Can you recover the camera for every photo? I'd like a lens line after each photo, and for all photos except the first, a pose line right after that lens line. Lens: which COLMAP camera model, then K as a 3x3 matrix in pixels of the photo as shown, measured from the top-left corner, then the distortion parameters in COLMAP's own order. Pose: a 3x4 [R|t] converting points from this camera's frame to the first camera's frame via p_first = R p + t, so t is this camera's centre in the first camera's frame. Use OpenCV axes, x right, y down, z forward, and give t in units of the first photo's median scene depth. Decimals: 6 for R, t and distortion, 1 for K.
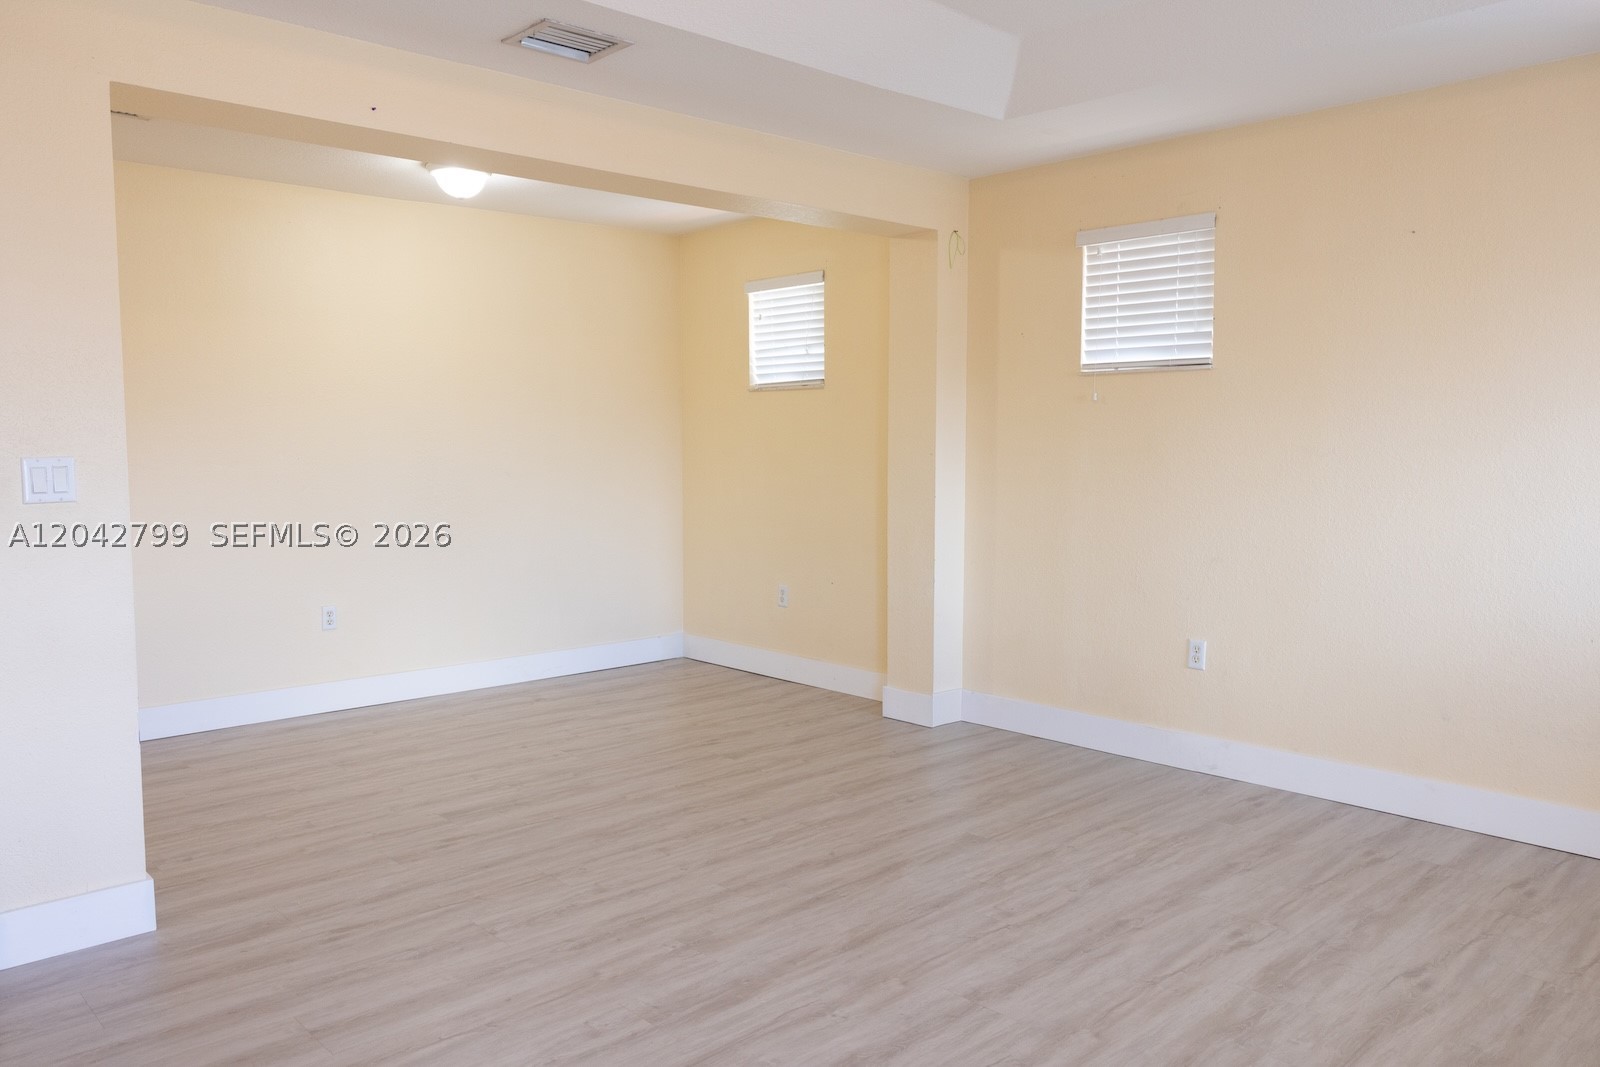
lens RADIAL K [[1140.7, 0, 790.5], [0, 1140.7, 528.4], [0, 0, 1]] dist [-0.002951, 0.008258]
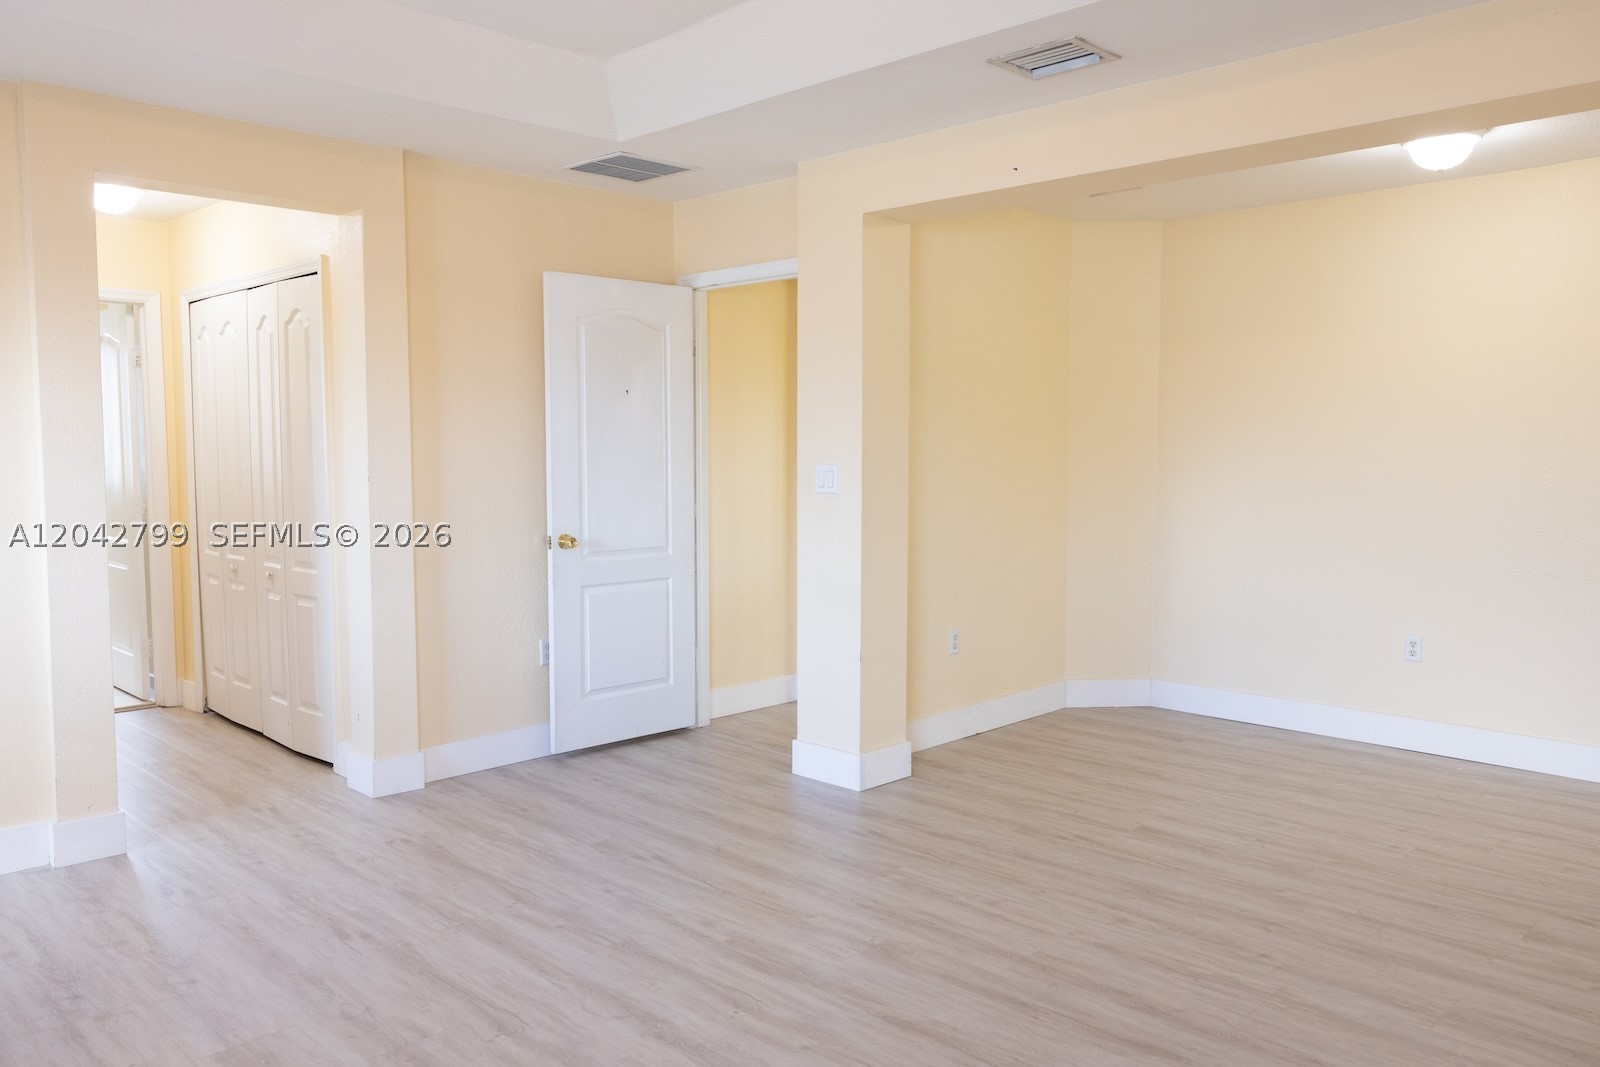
lens RADIAL K [[1140.7, 0, 791.7], [0, 1140.7, 534.9], [0, 0, 1]] dist [-0.002951, 0.008258]
pose [[0.078214, 0.075746, -0.994055, 0.692220], [-0.079537, 0.994405, 0.069514, -0.055312], [0.993759, 0.073627, 0.083801, 0.616205]]
